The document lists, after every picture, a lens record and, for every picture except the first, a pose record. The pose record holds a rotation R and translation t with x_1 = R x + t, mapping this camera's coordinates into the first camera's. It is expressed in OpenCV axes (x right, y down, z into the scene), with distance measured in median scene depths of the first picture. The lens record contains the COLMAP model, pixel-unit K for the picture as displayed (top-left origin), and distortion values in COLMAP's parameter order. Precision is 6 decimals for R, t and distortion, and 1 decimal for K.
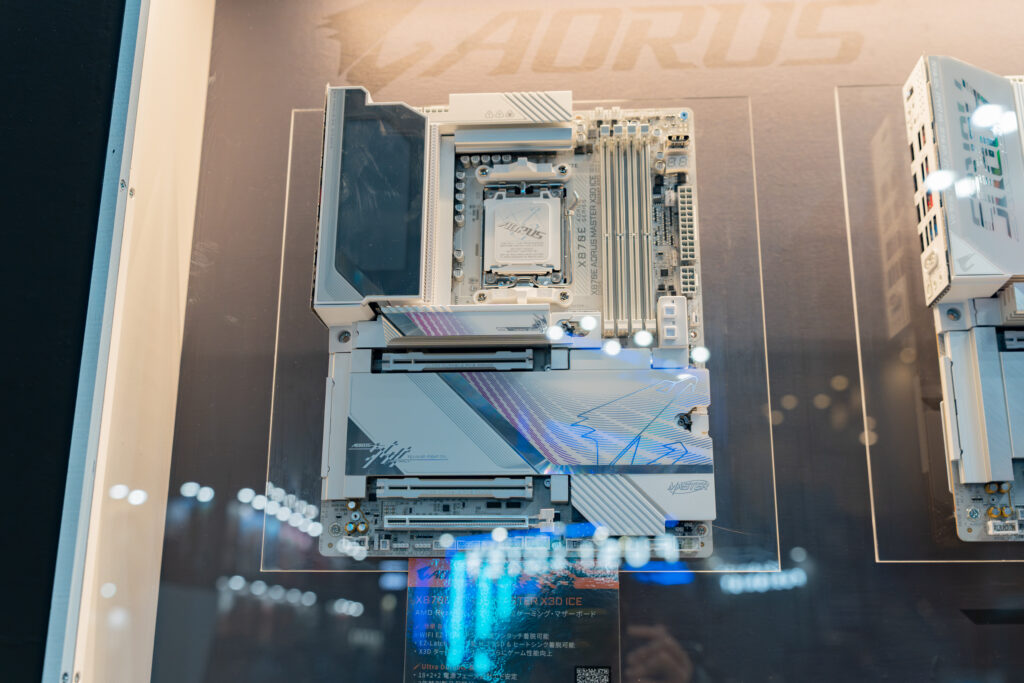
lens RADIAL K [[1020.5, 0, 512.0], [0, 1020.5, 341.5], [0, 0, 1]] dist [-0.015273, -0.018868]
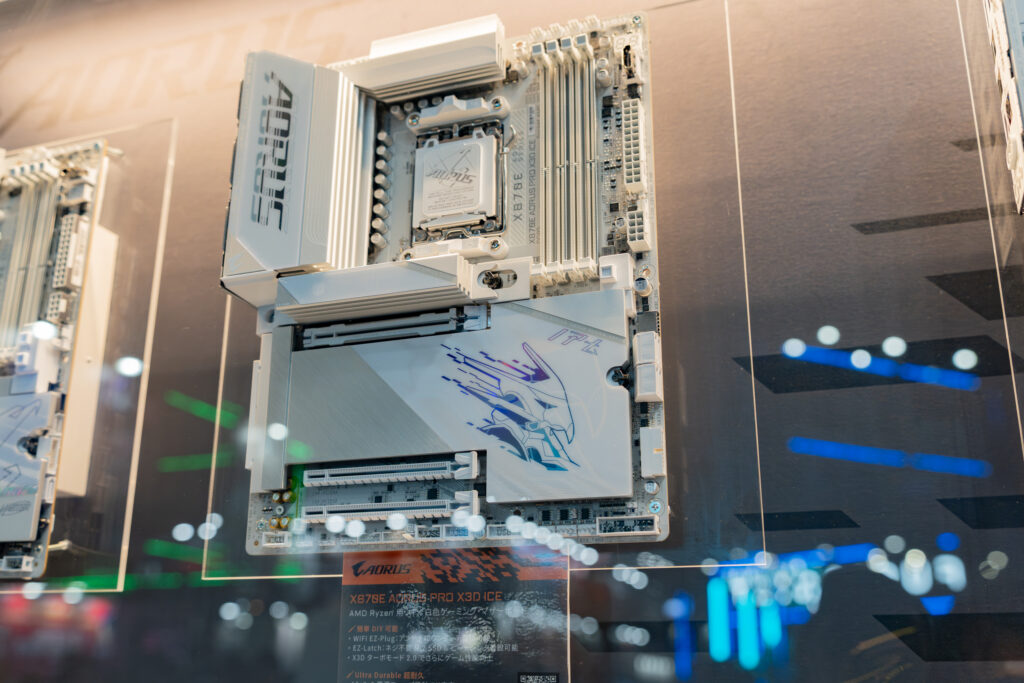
lens RADIAL K [[1020.5, 0, 512.0], [0, 1020.5, 341.5], [0, 0, 1]] dist [-0.015273, -0.018868]
pose [[0.964028, -0.083664, -0.252290, 0.868645], [0.074432, 0.996168, -0.045932, 0.056120], [0.255166, 0.025501, 0.966561, 0.131332]]
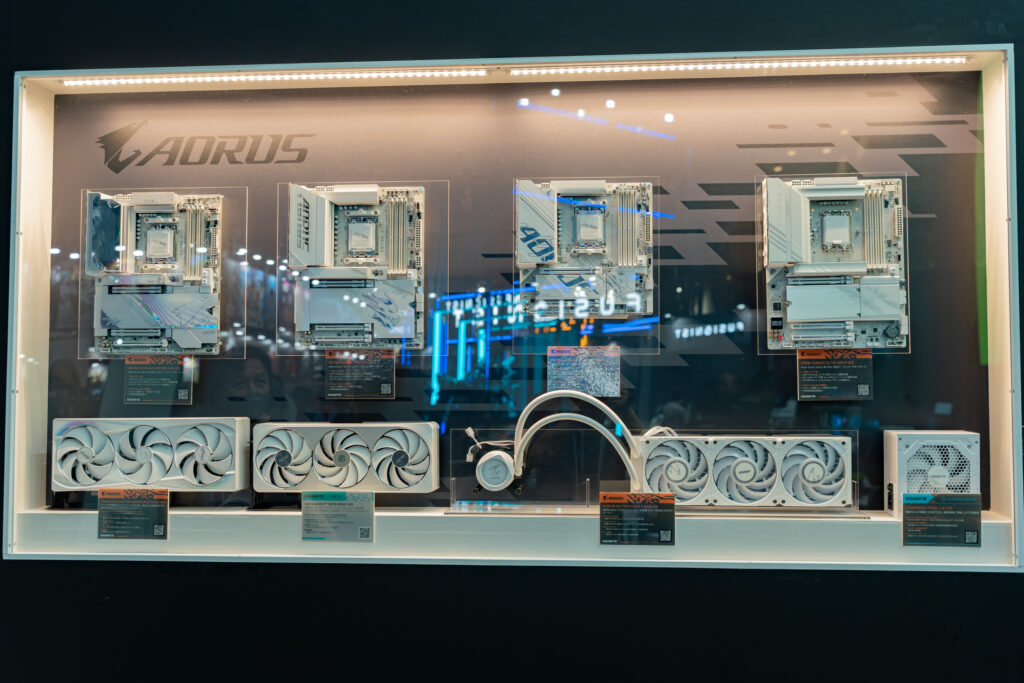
lens RADIAL K [[1020.5, 0, 512.0], [0, 1020.5, 341.5], [0, 0, 1]] dist [-0.015273, -0.018868]
pose [[0.999975, -0.005795, 0.004113, 1.016314], [0.004709, 0.973827, 0.227240, -0.498027], [-0.005322, -0.227215, 0.973830, -1.905516]]
